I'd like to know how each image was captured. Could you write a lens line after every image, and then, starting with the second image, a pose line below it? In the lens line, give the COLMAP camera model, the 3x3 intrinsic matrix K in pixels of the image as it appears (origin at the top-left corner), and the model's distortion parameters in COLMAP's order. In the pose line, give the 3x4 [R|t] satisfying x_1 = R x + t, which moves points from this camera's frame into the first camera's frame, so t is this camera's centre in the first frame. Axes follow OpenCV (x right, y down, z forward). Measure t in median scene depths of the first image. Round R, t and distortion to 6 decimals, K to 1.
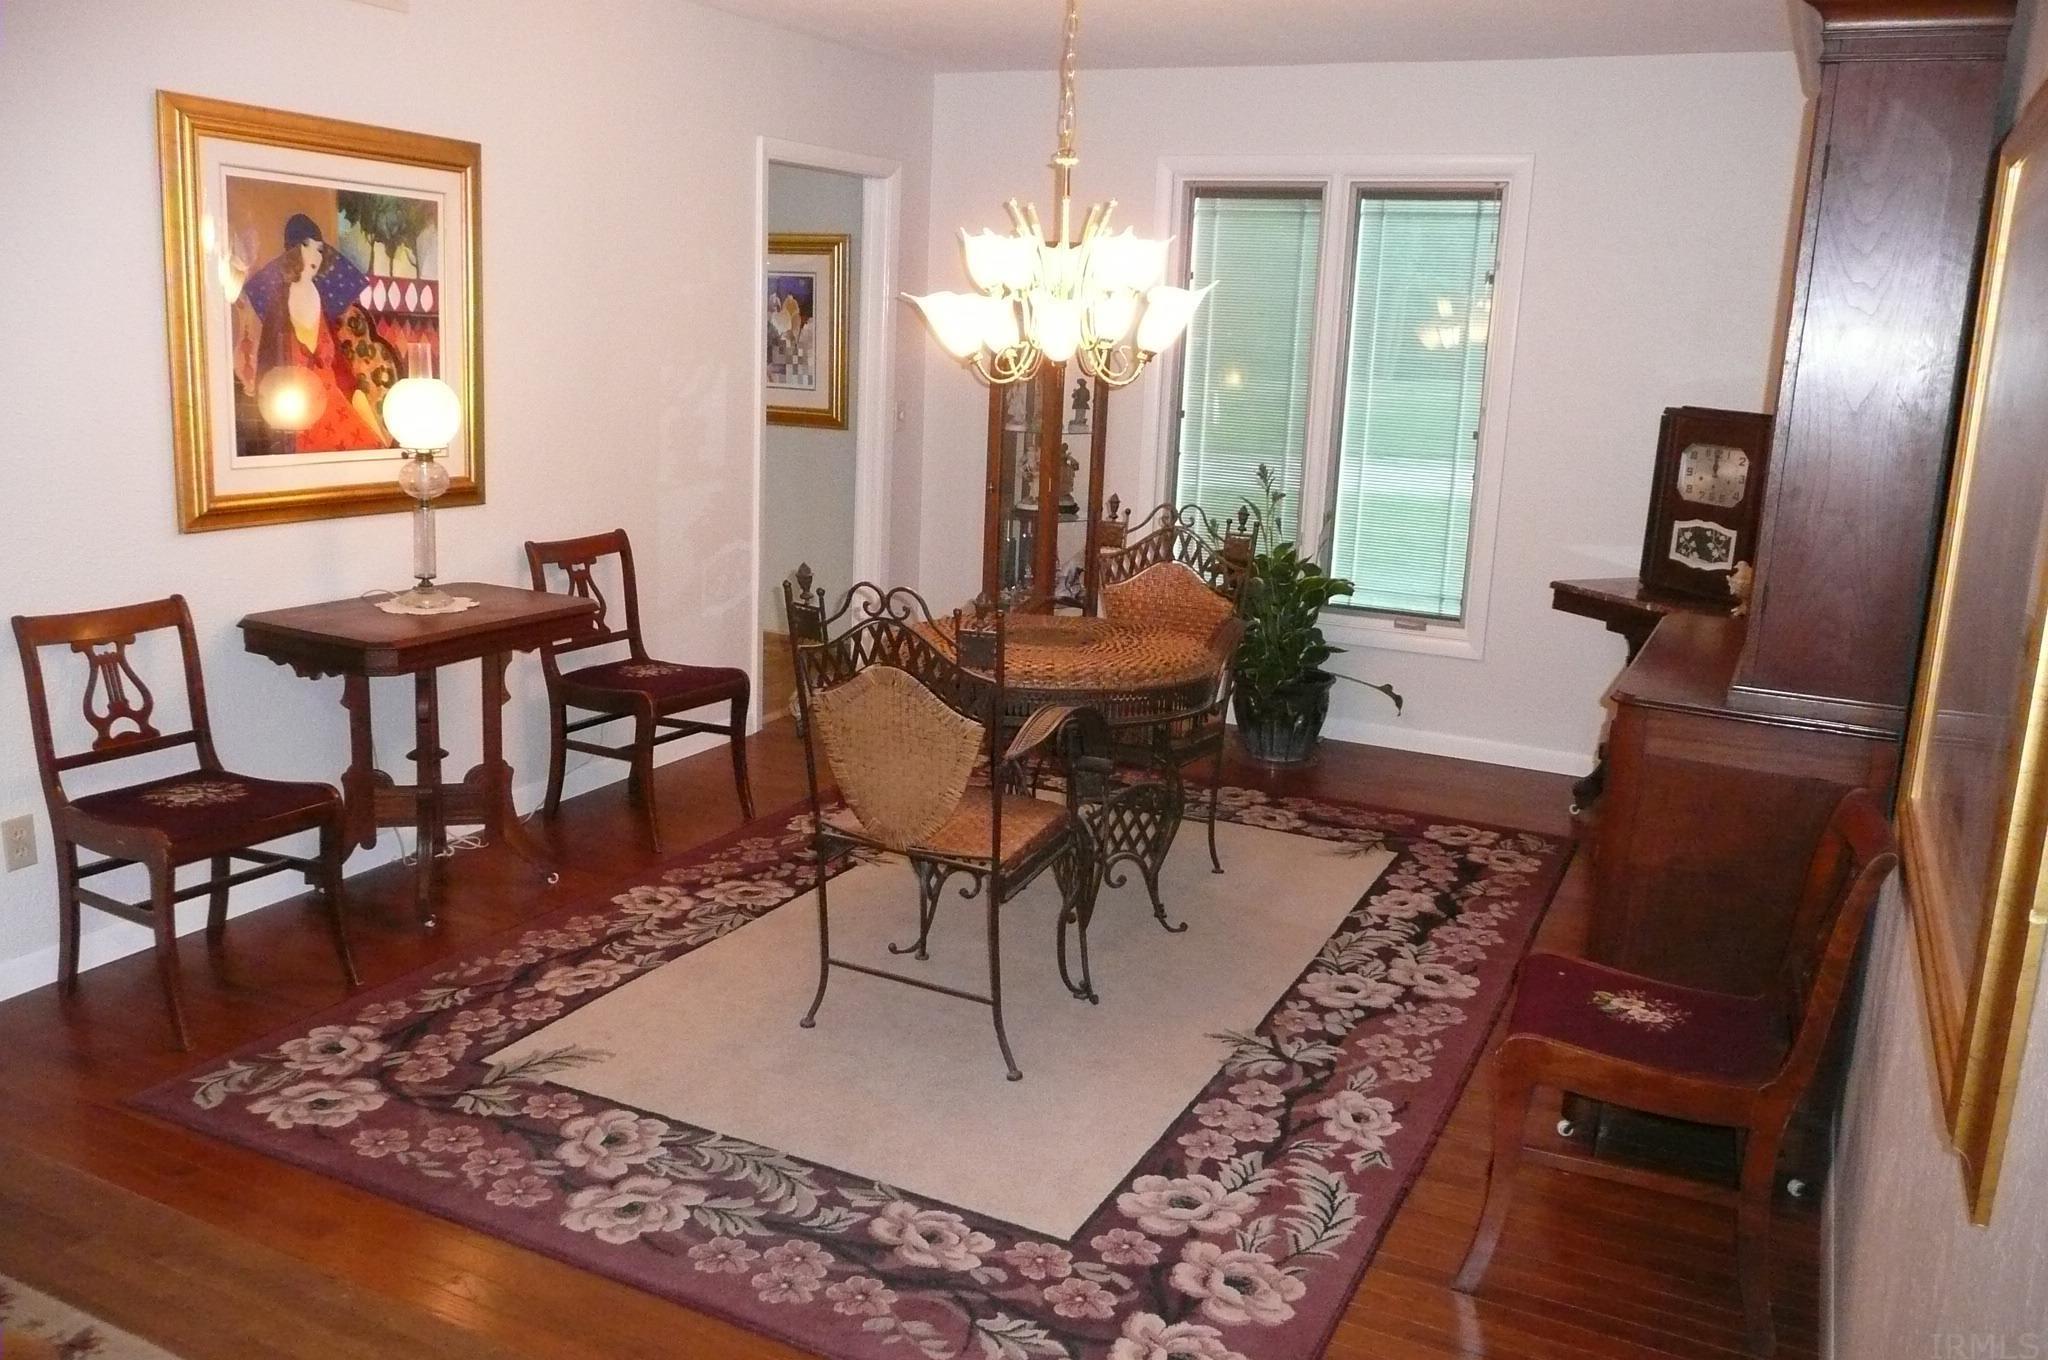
lens RADIAL K [[1645.3, 0, 1016.5], [0, 1645.3, 683.9], [0, 0, 1]] dist [0.006662, 0.000879]
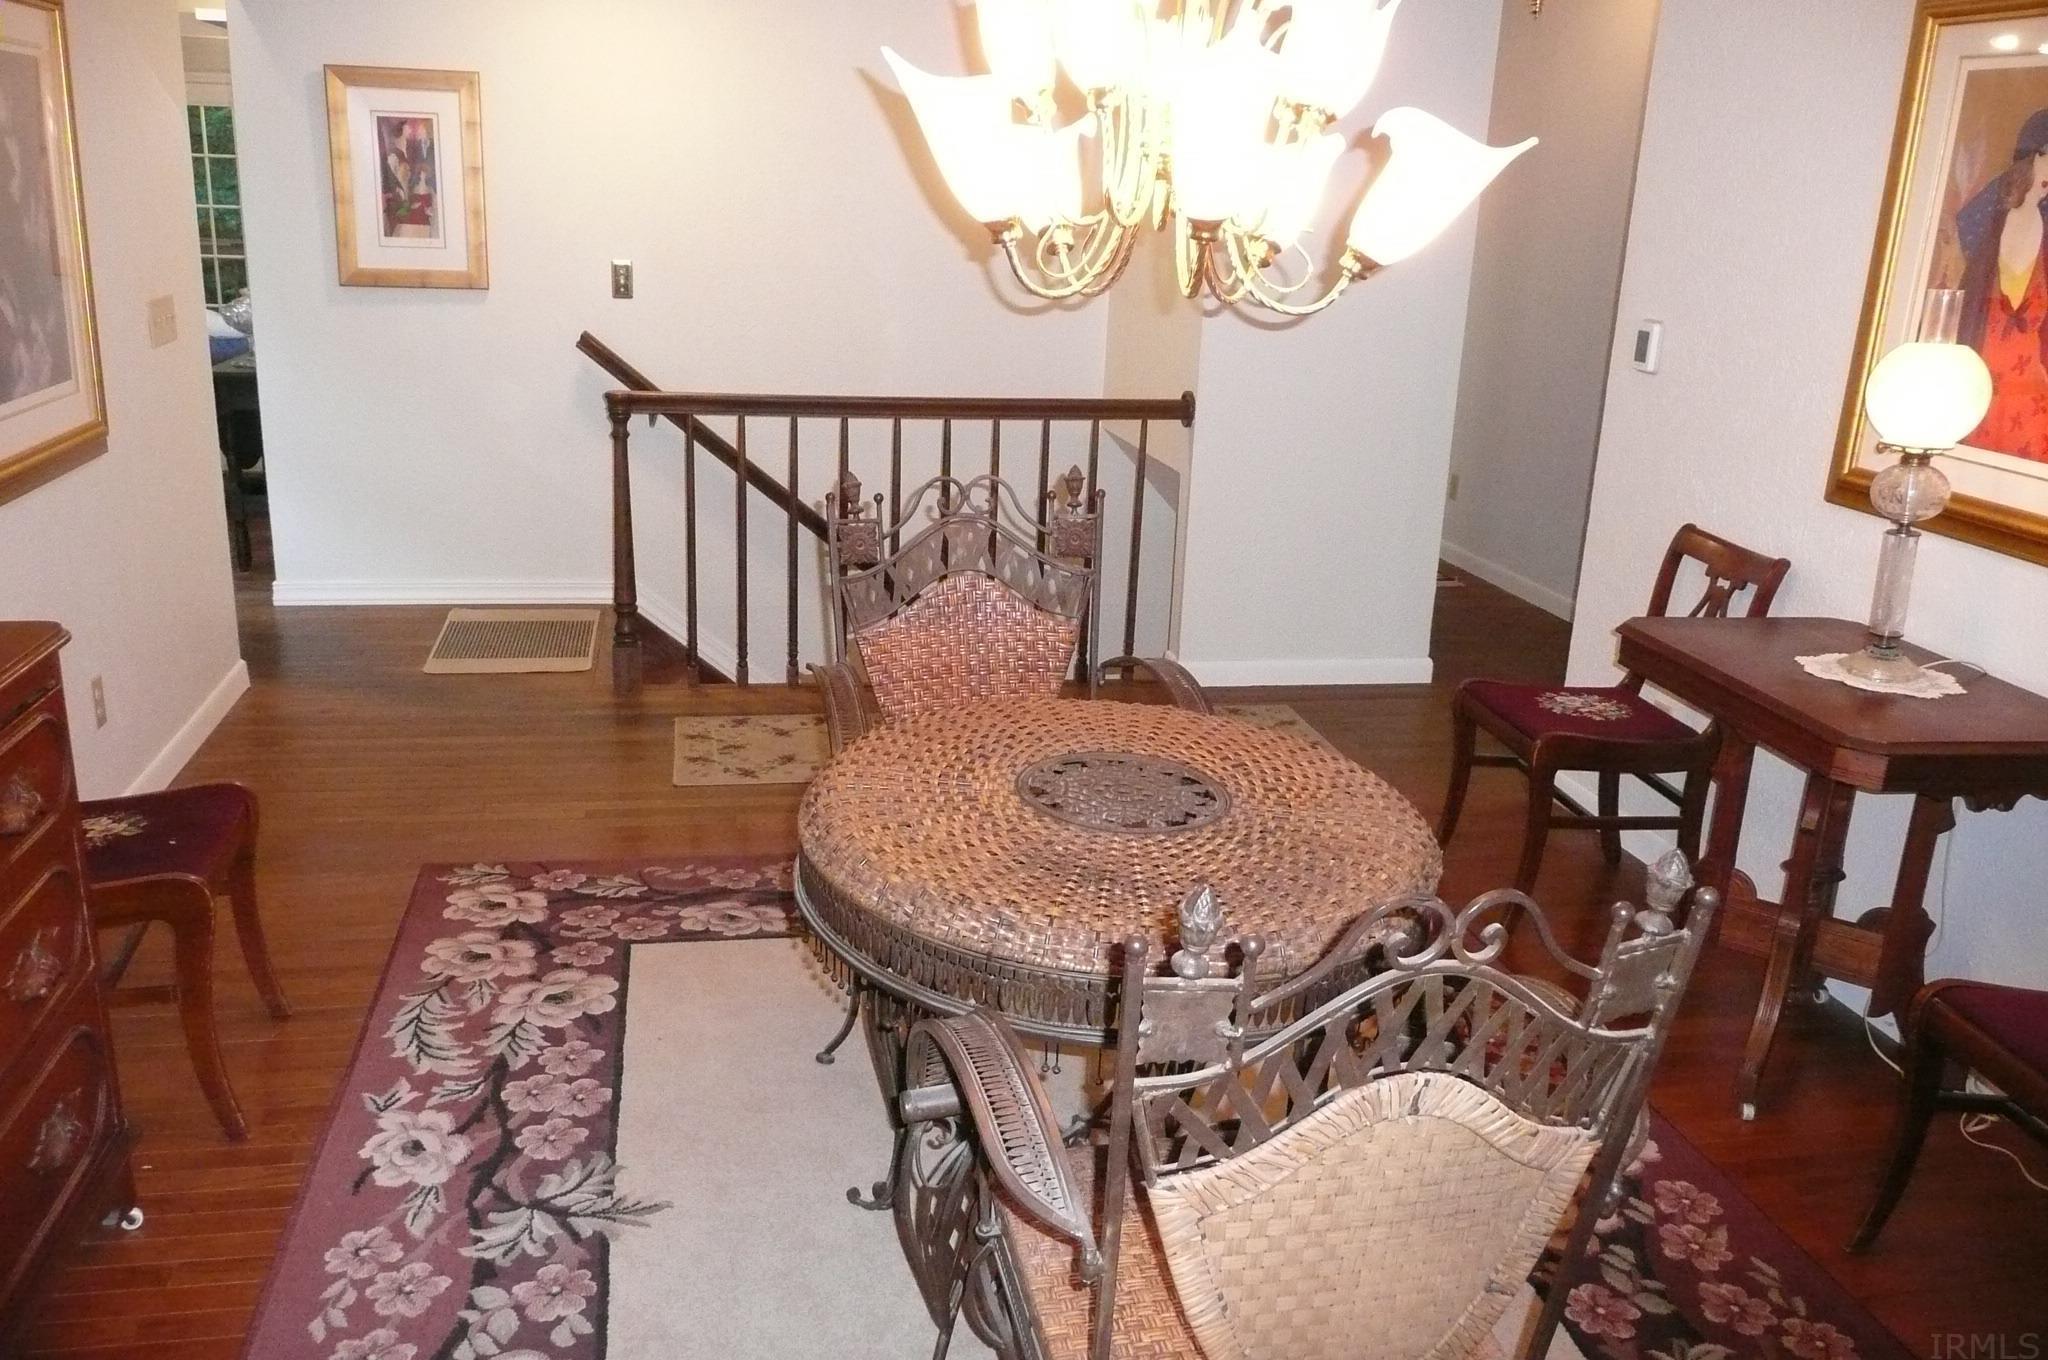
lens RADIAL K [[1645.3, 0, 1016.7], [0, 1645.3, 678.7], [0, 0, 1]] dist [0.006662, 0.000879]
pose [[-0.792004, 0.104316, -0.601538, 0.415197], [-0.200796, 0.885971, 0.418015, -0.318442], [0.576551, 0.451856, -0.680746, 1.538892]]
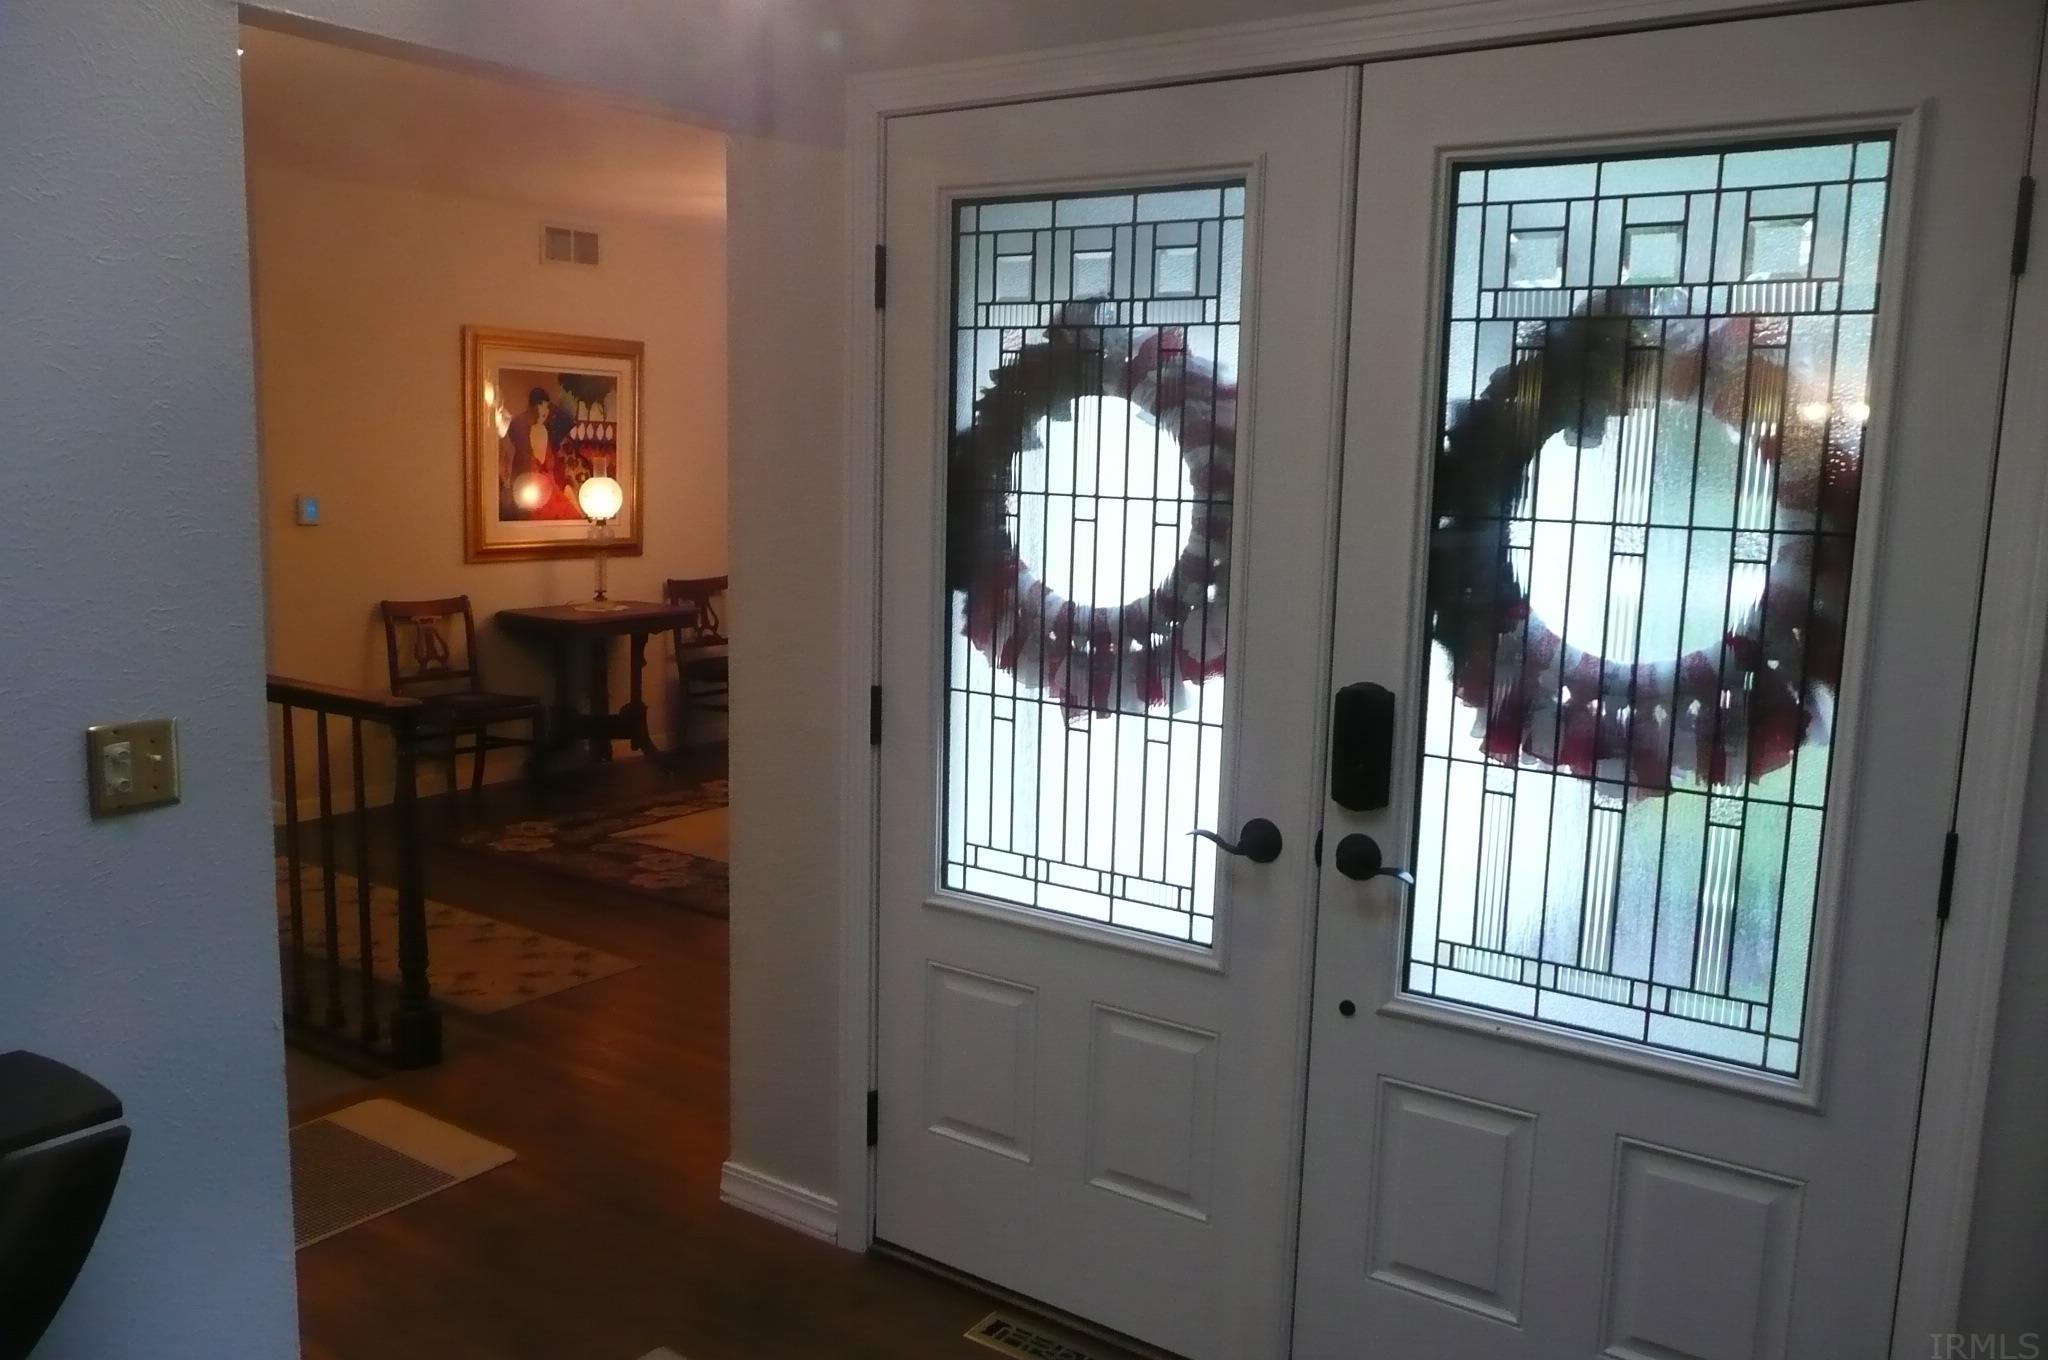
lens RADIAL K [[1645.3, 0, 1026.6], [0, 1645.3, 680.0], [0, 0, 1]] dist [0.006662, 0.000879]
pose [[0.988969, 0.002876, -0.148094, 0.406195], [-0.014544, 0.996866, -0.077766, 0.186082], [0.147406, 0.079062, 0.985911, -0.752525]]
